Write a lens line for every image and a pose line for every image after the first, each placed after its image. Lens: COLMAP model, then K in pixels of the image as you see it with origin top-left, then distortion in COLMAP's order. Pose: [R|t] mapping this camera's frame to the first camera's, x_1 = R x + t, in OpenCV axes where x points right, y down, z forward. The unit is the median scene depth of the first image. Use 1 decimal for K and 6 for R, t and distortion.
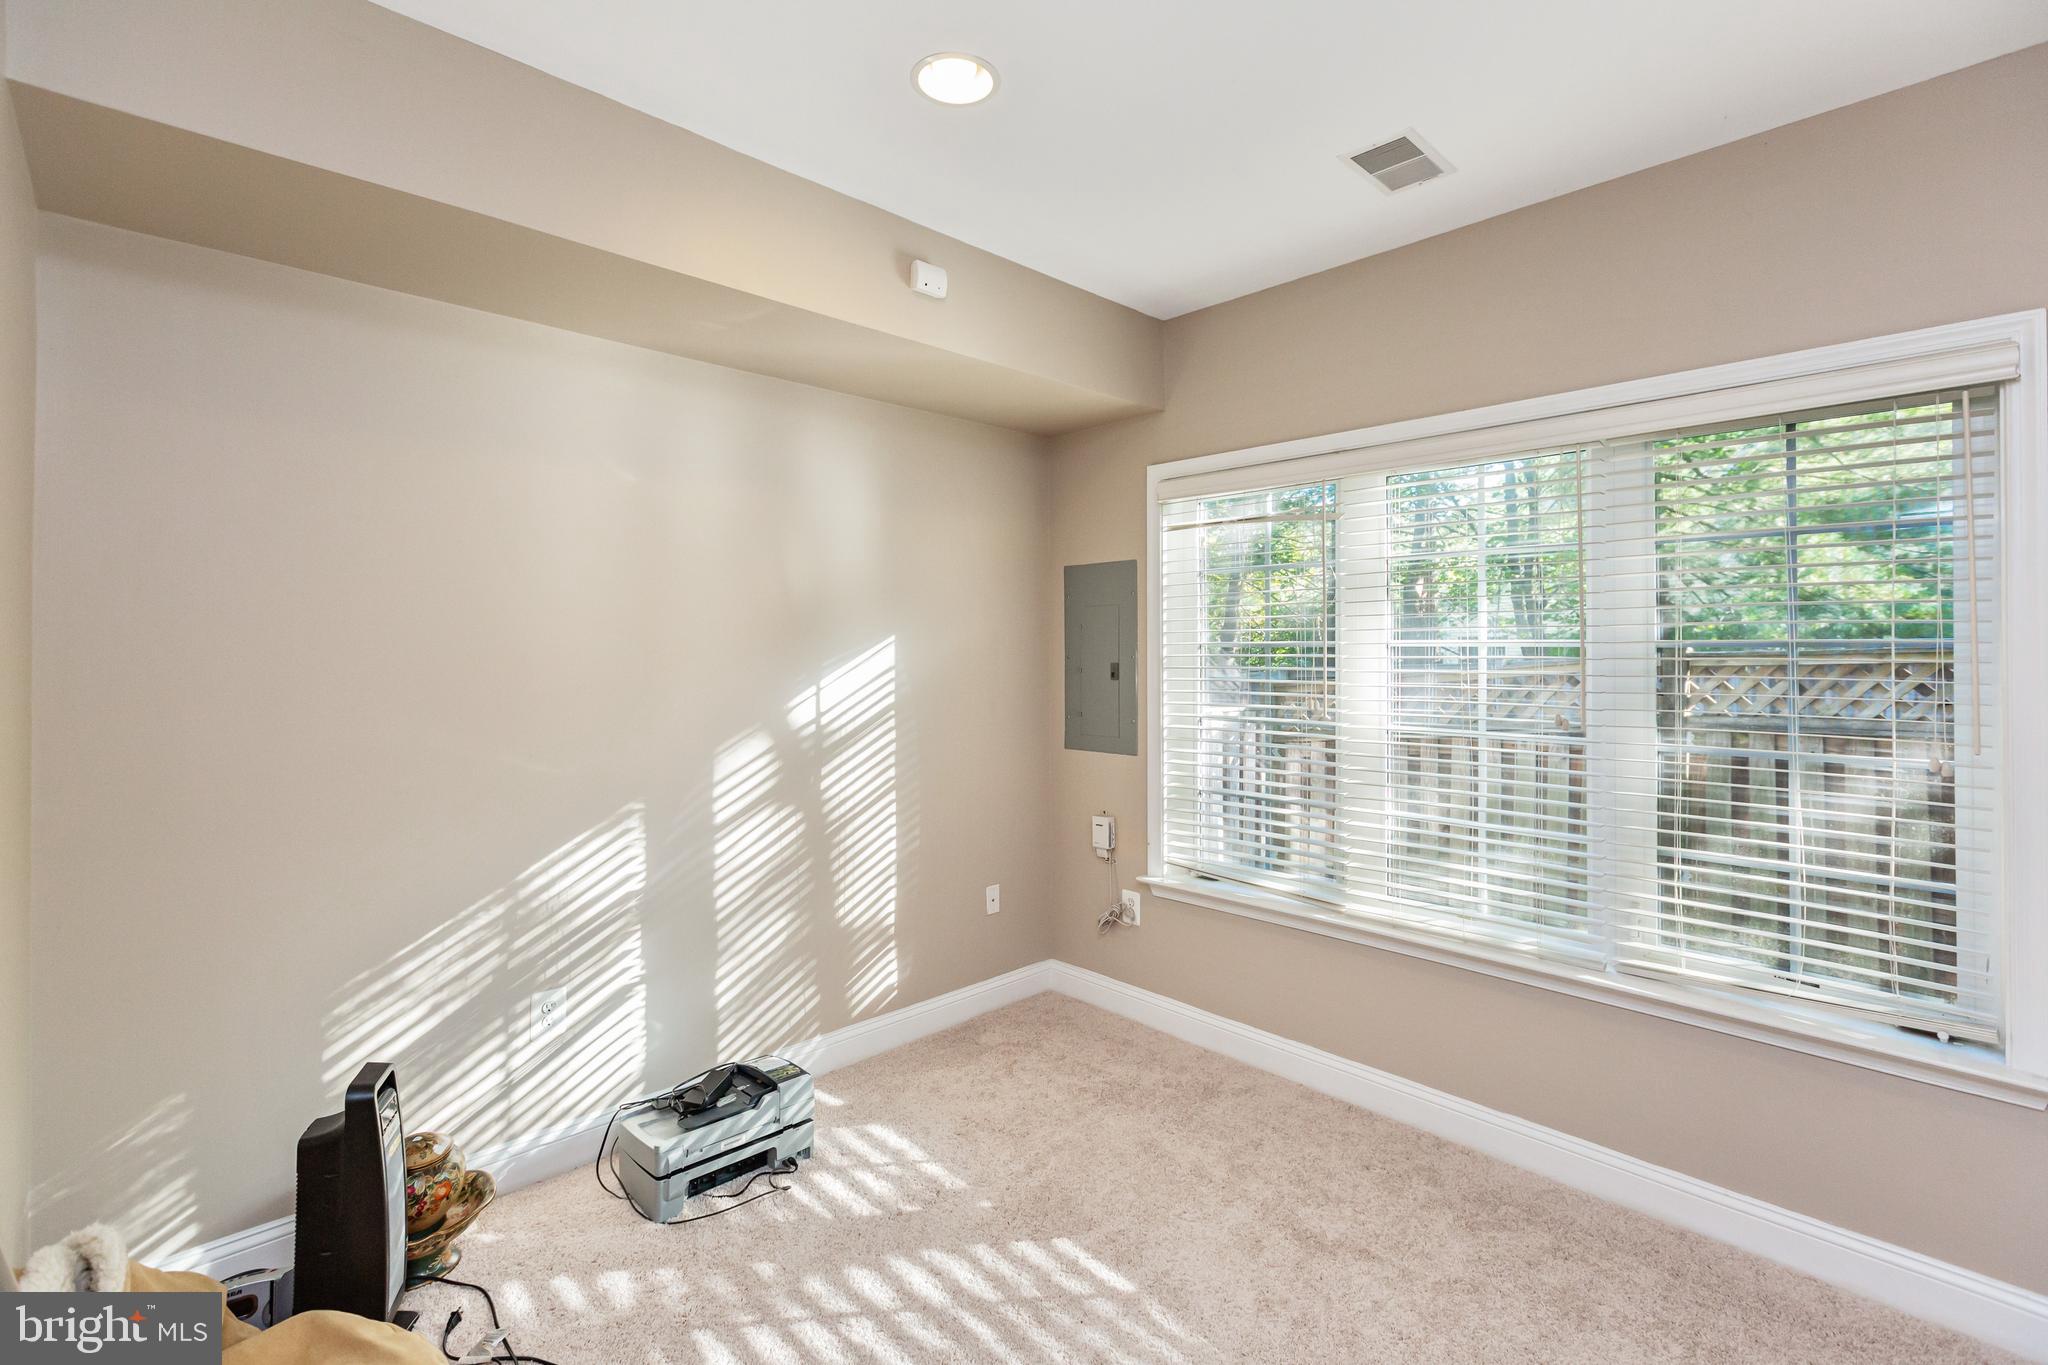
lens RADIAL K [[923.2, 0, 1027.4], [0, 923.2, 638.2], [0, 0, 1]] dist [-0.000504, -0.000015]
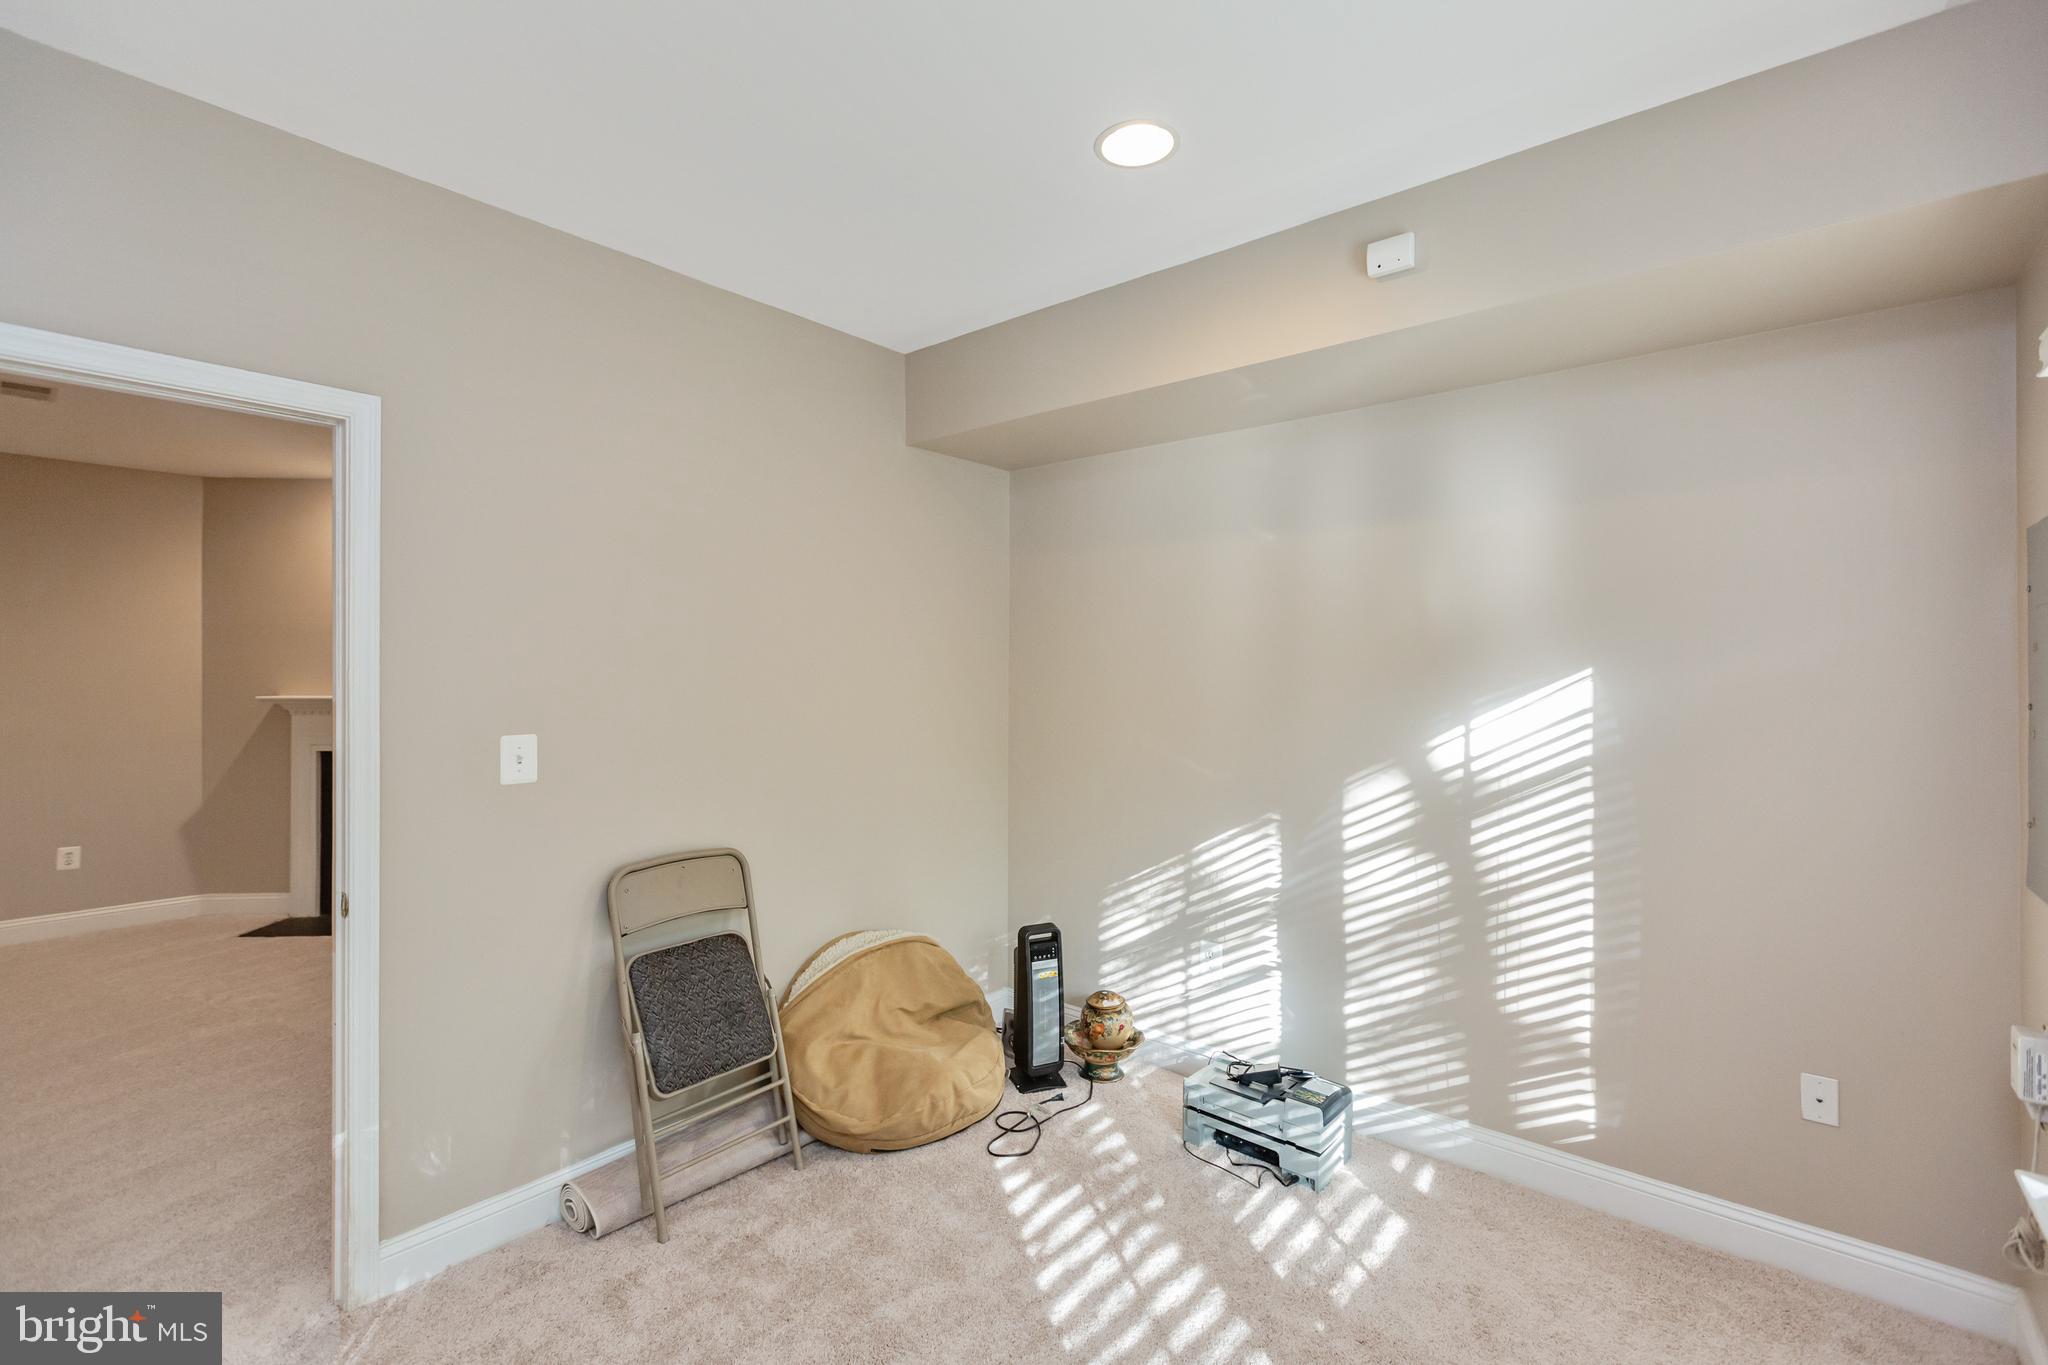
lens RADIAL K [[921.6, 0, 1027.5], [0, 921.6, 670.6], [0, 0, 1]] dist [-0.000797, 0.000176]
pose [[0.088724, -0.003614, -0.996050, 0.696024], [0.007791, 0.999965, -0.002934, -0.002356], [0.996026, -0.007500, 0.088749, 0.570716]]
